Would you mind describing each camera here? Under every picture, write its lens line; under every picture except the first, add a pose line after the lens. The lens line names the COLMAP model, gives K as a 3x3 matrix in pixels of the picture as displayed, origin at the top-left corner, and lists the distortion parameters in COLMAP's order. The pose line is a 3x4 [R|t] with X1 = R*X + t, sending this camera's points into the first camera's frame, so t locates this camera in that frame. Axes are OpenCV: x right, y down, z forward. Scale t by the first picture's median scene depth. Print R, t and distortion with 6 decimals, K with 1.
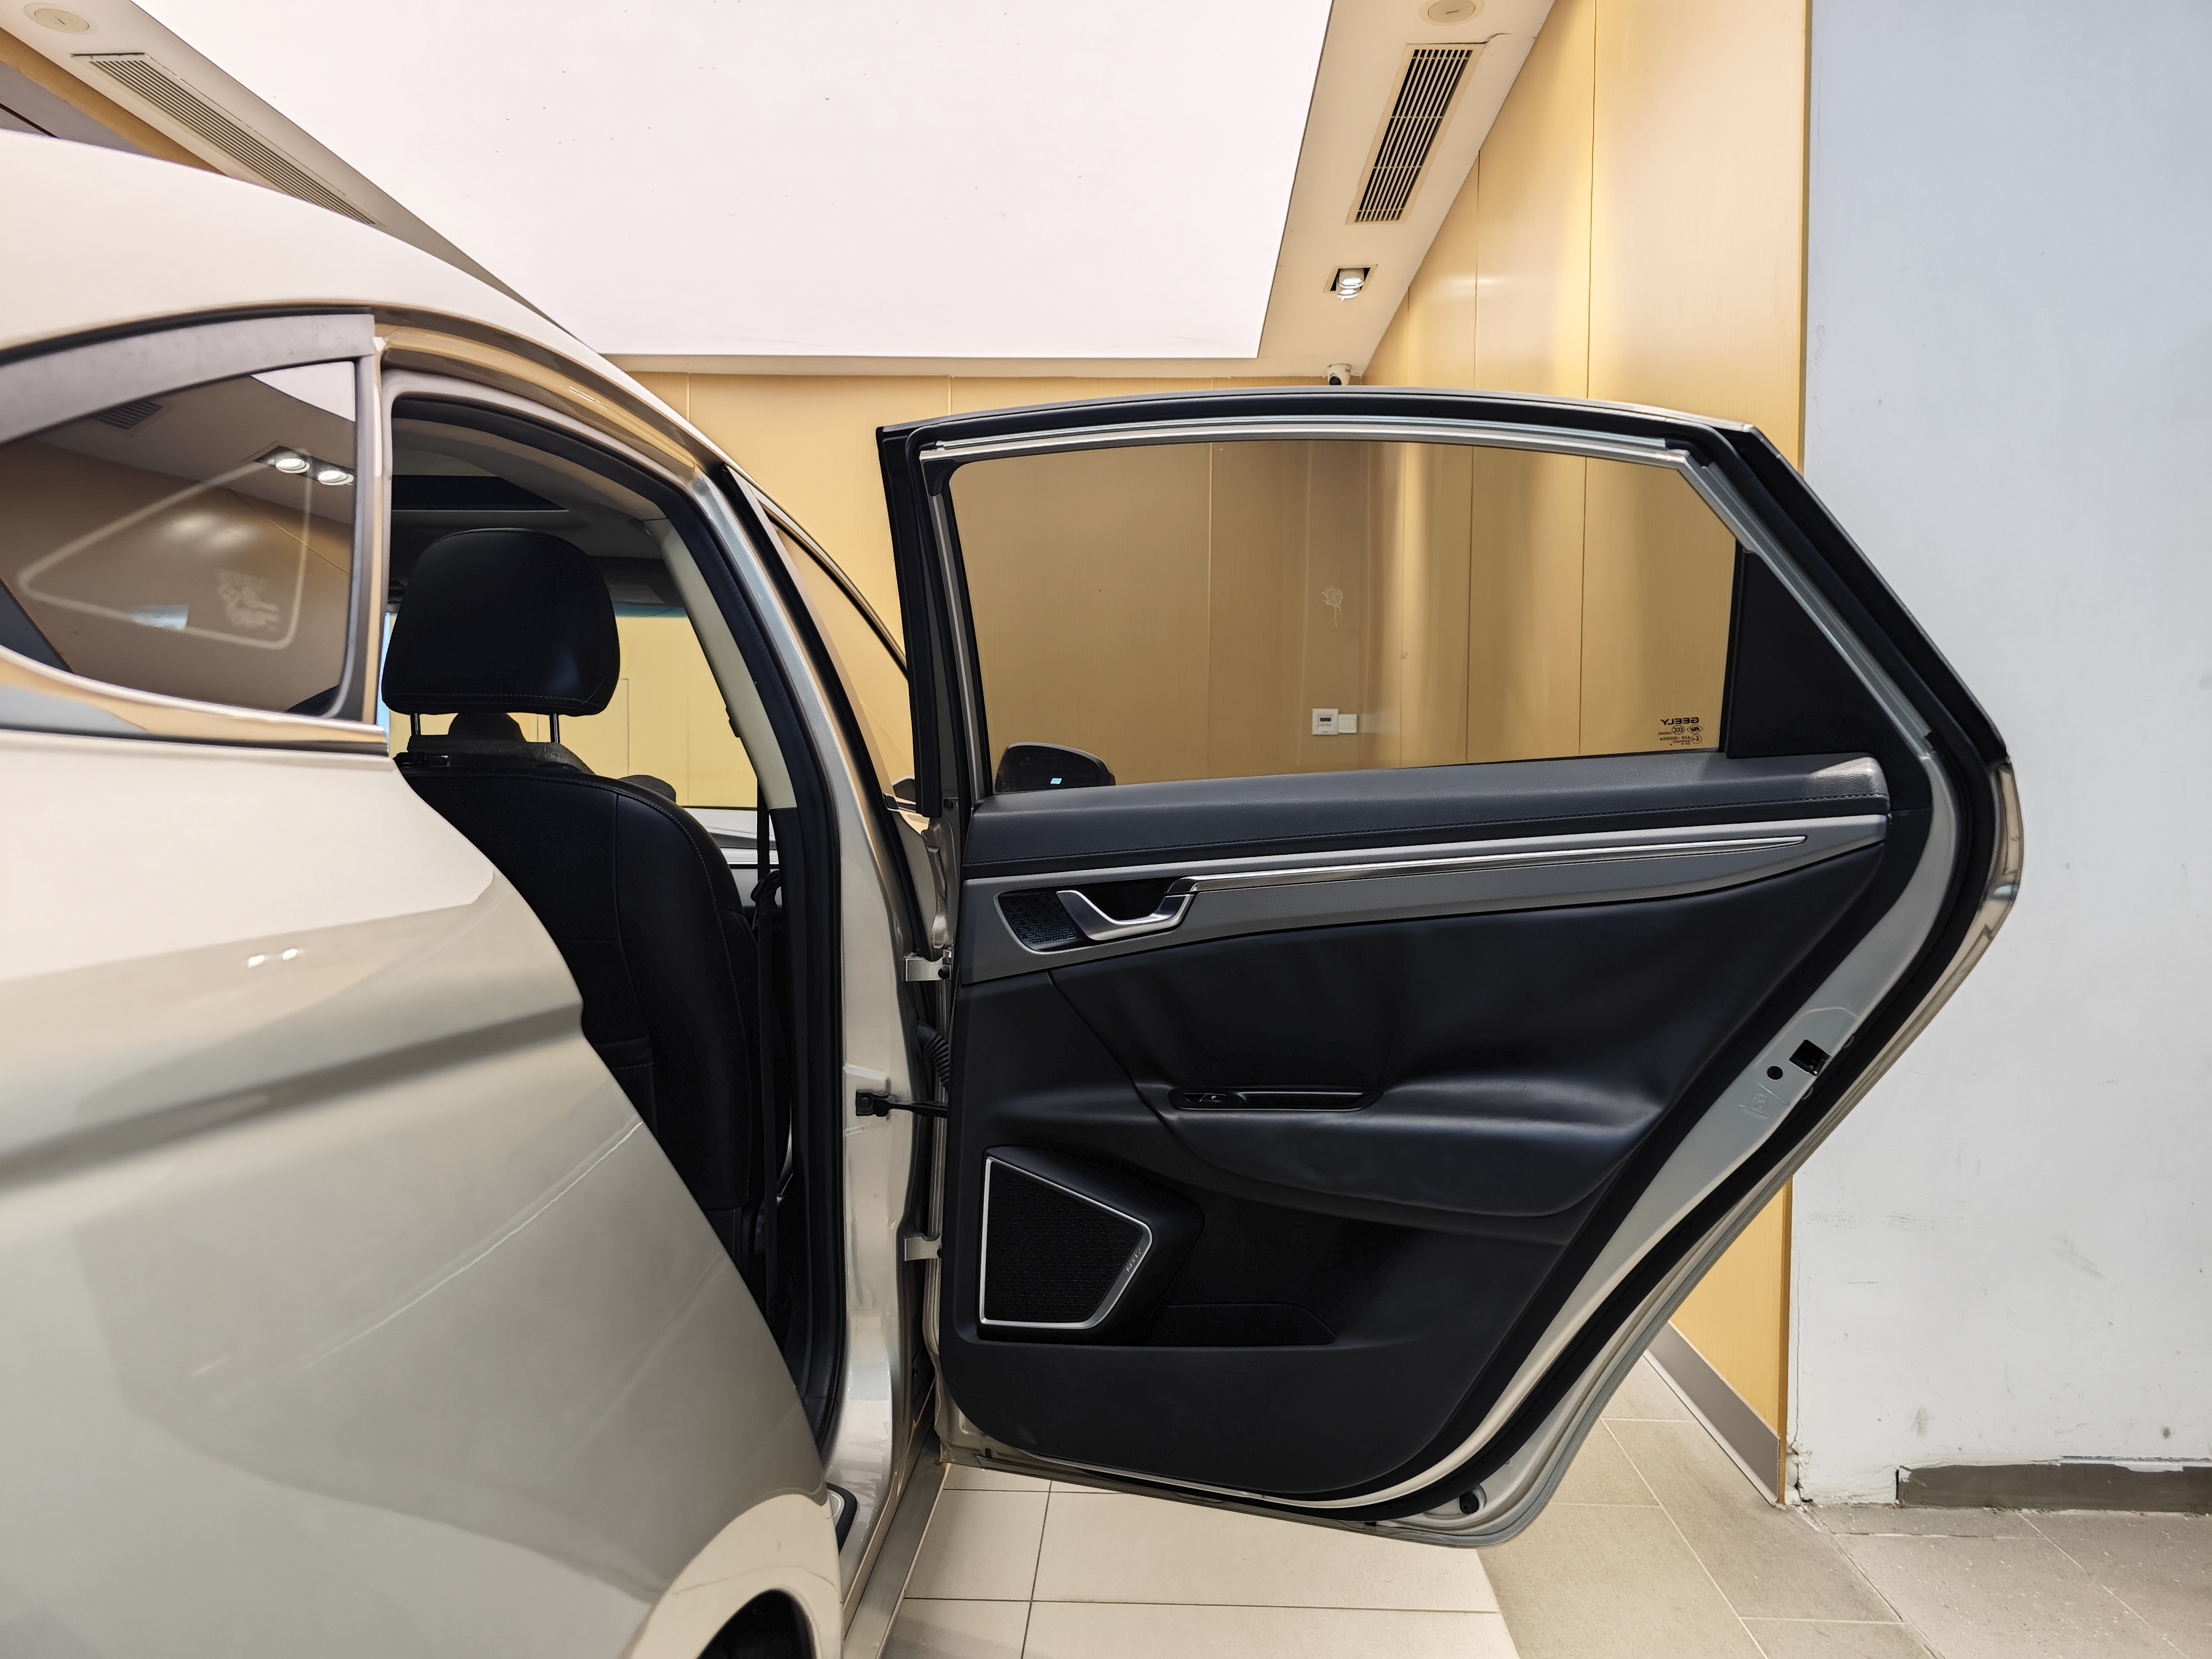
lens RADIAL K [[1488.0, 0, 1117.2], [0, 1488.0, 798.3], [0, 0, 1]] dist [0.047874, -0.131323]
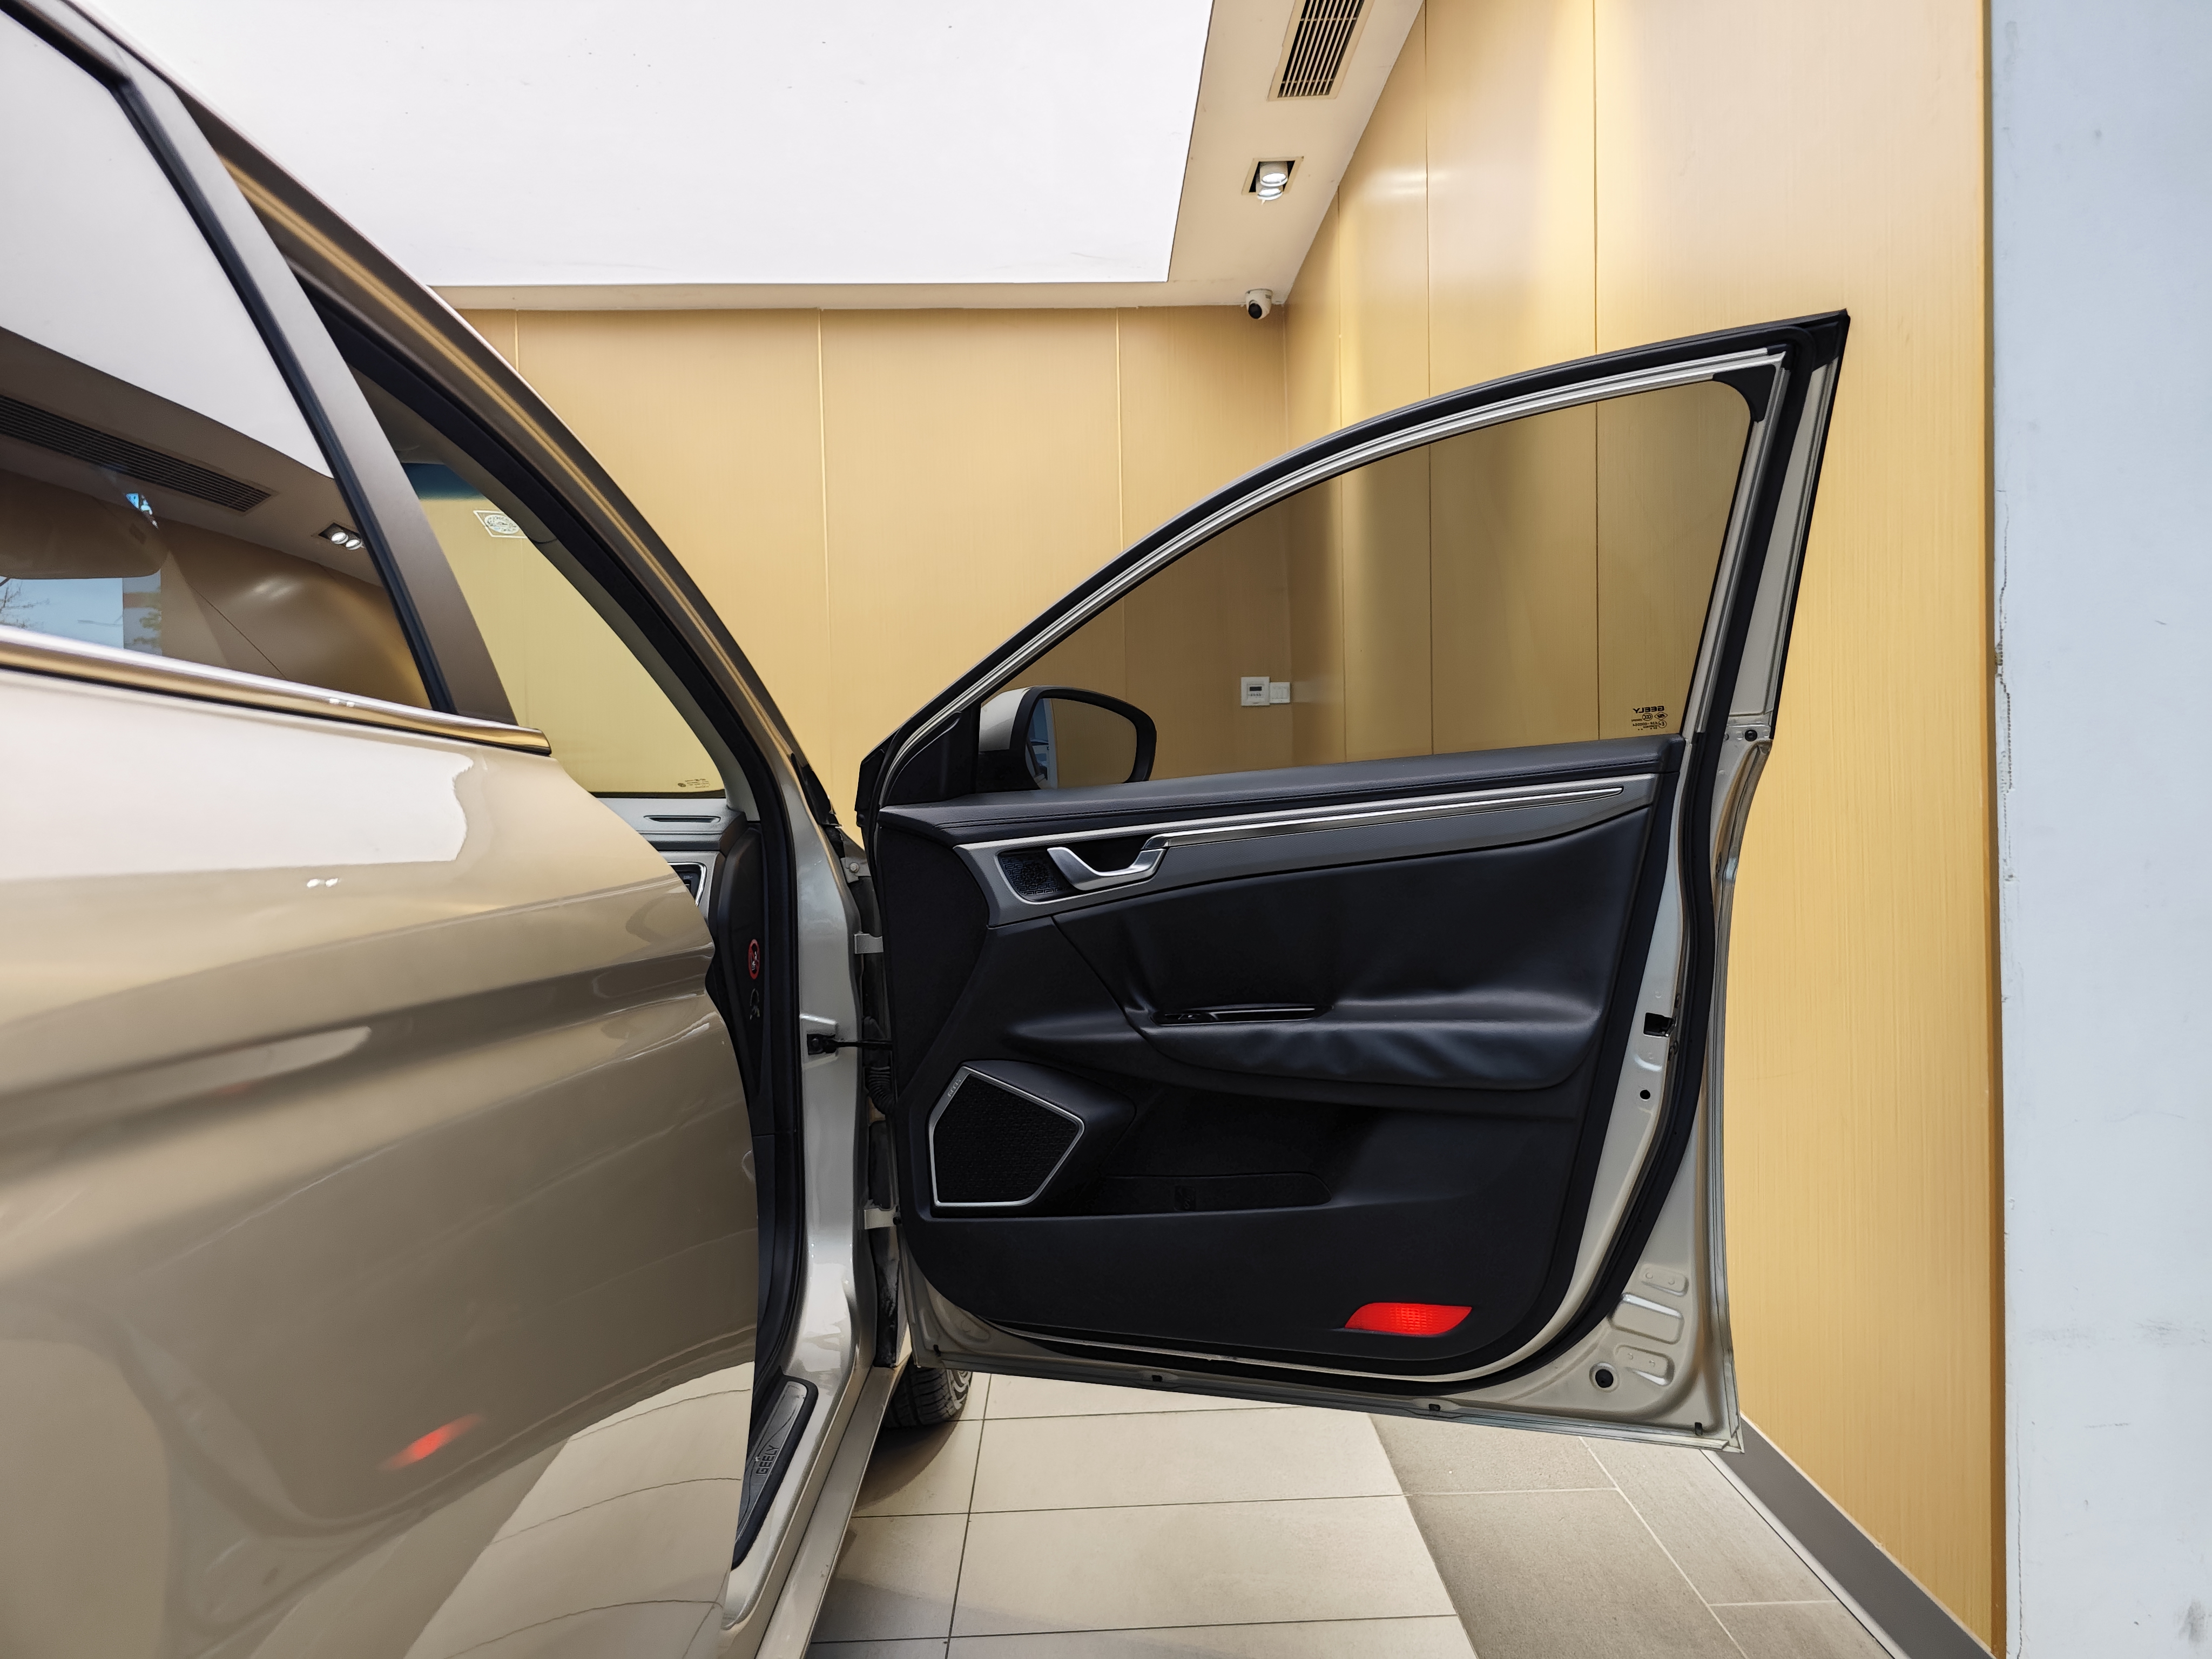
lens RADIAL K [[1488.0, 0, 1117.2], [0, 1488.0, 798.3], [0, 0, 1]] dist [0.047874, -0.131323]
pose [[0.998006, -0.033316, 0.053609, 0.007236], [0.033045, 0.999436, 0.005932, 0.006571], [-0.053776, -0.004149, 0.998544, 0.133271]]
